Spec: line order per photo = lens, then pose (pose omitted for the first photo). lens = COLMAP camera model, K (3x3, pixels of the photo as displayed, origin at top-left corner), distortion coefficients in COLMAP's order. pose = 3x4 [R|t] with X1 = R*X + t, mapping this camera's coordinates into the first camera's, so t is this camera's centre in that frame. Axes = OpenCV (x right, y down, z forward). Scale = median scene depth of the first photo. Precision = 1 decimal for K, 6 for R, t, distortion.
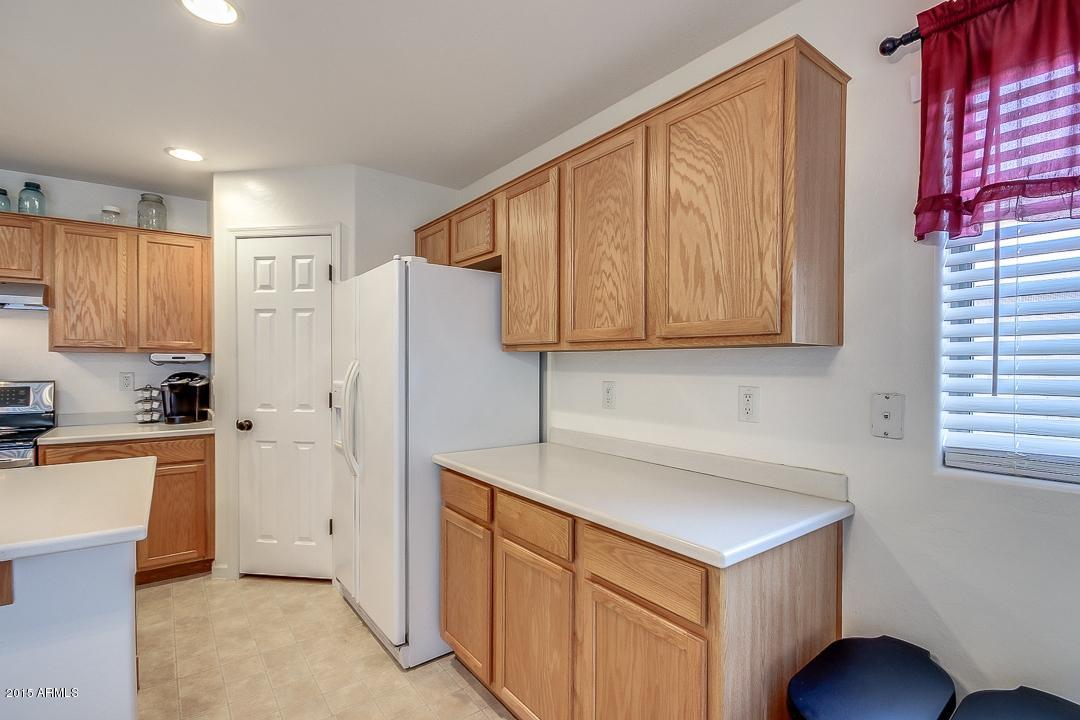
lens RADIAL K [[501.3, 0, 544.1], [0, 501.3, 366.1], [0, 0, 1]] dist [0.002153, -0.006820]
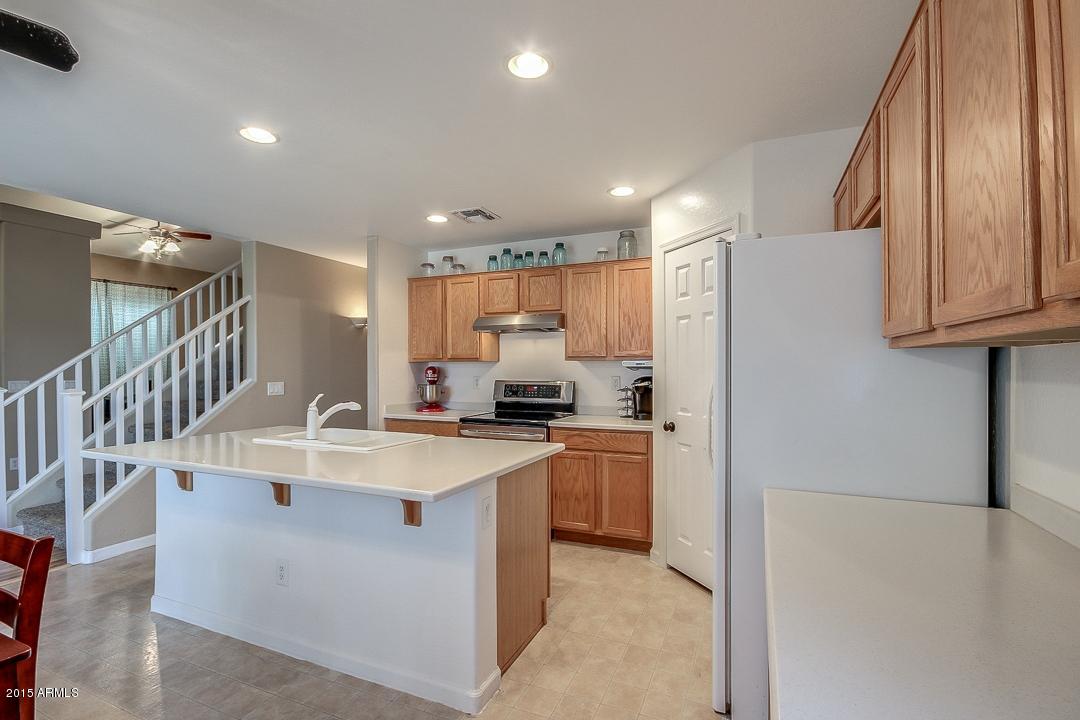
lens RADIAL K [[501.3, 0, 549.6], [0, 501.3, 370.8], [0, 0, 1]] dist [0.002153, -0.006820]
pose [[0.501956, 0.001552, -0.864892, 0.203938], [-0.002940, 0.999996, 0.000088, -0.000420], [0.864888, 0.002498, 0.501958, 0.250176]]
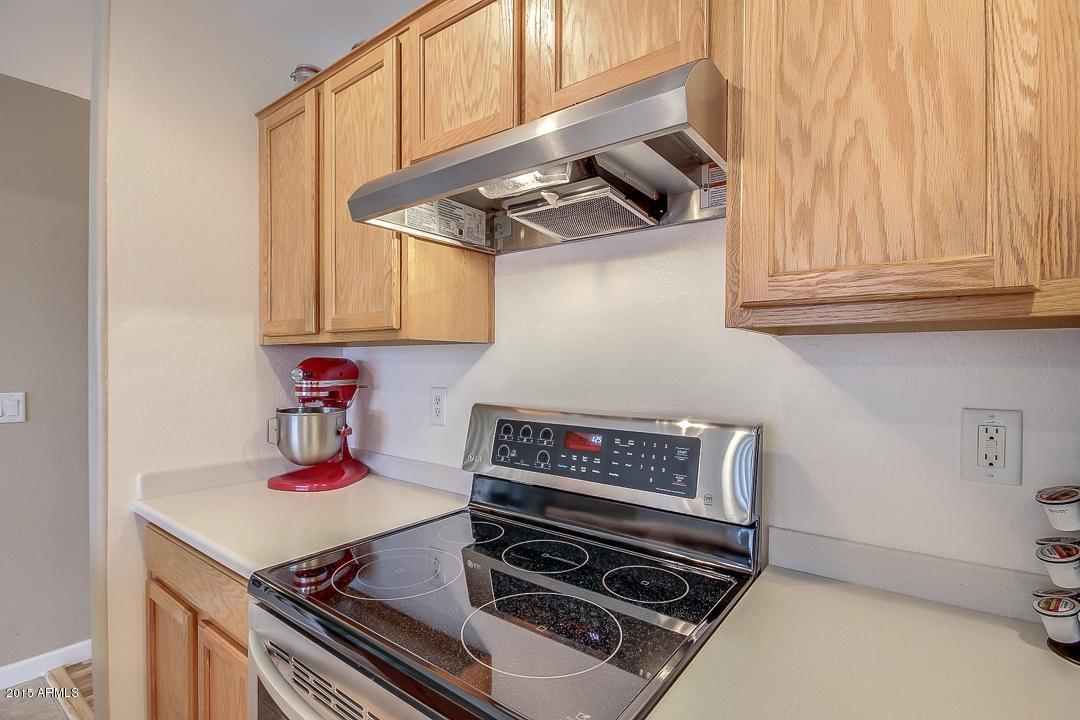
lens RADIAL K [[501.3, 0, 543.8], [0, 501.3, 369.1], [0, 0, 1]] dist [0.002153, -0.006820]
pose [[0.272170, 0.008138, -0.962215, -0.748442], [-0.011078, 0.999924, 0.005323, -0.006626], [0.962186, 0.009210, 0.272239, 0.819962]]
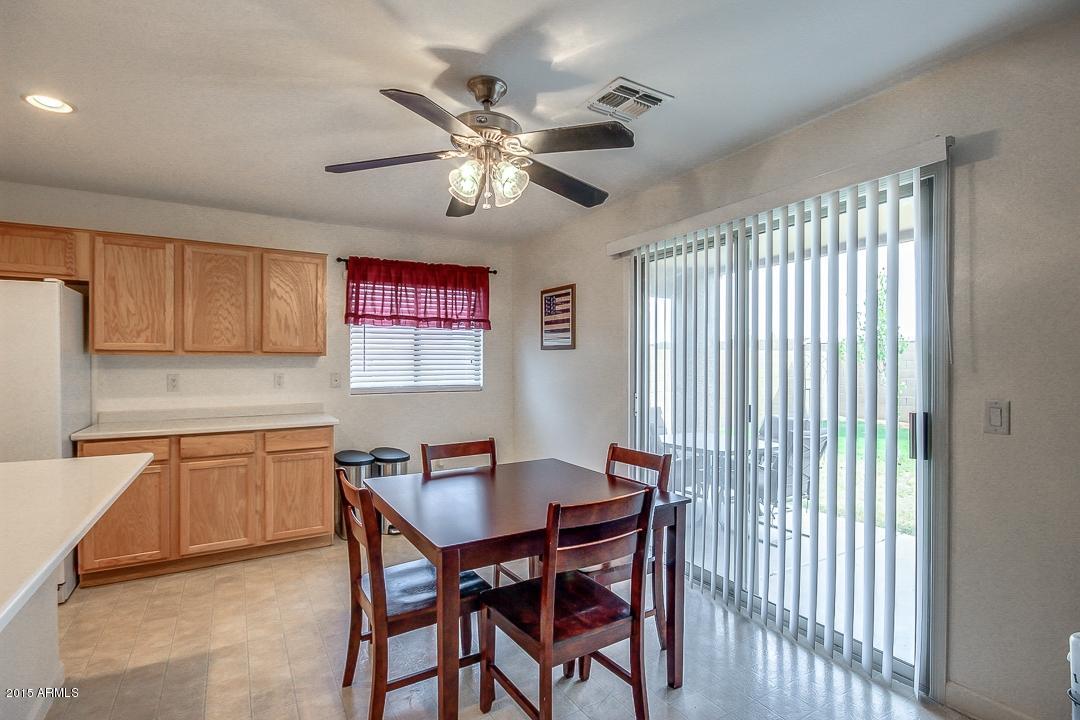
lens RADIAL K [[518.1, 0, 546.8], [0, 518.1, 364.0], [0, 0, 1]] dist [0.001656, -0.004483]
pose [[0.104805, -0.006450, 0.994472, -1.059431], [0.007263, 0.999957, 0.005720, -0.003183], [-0.994466, 0.006623, 0.104847, -0.269966]]
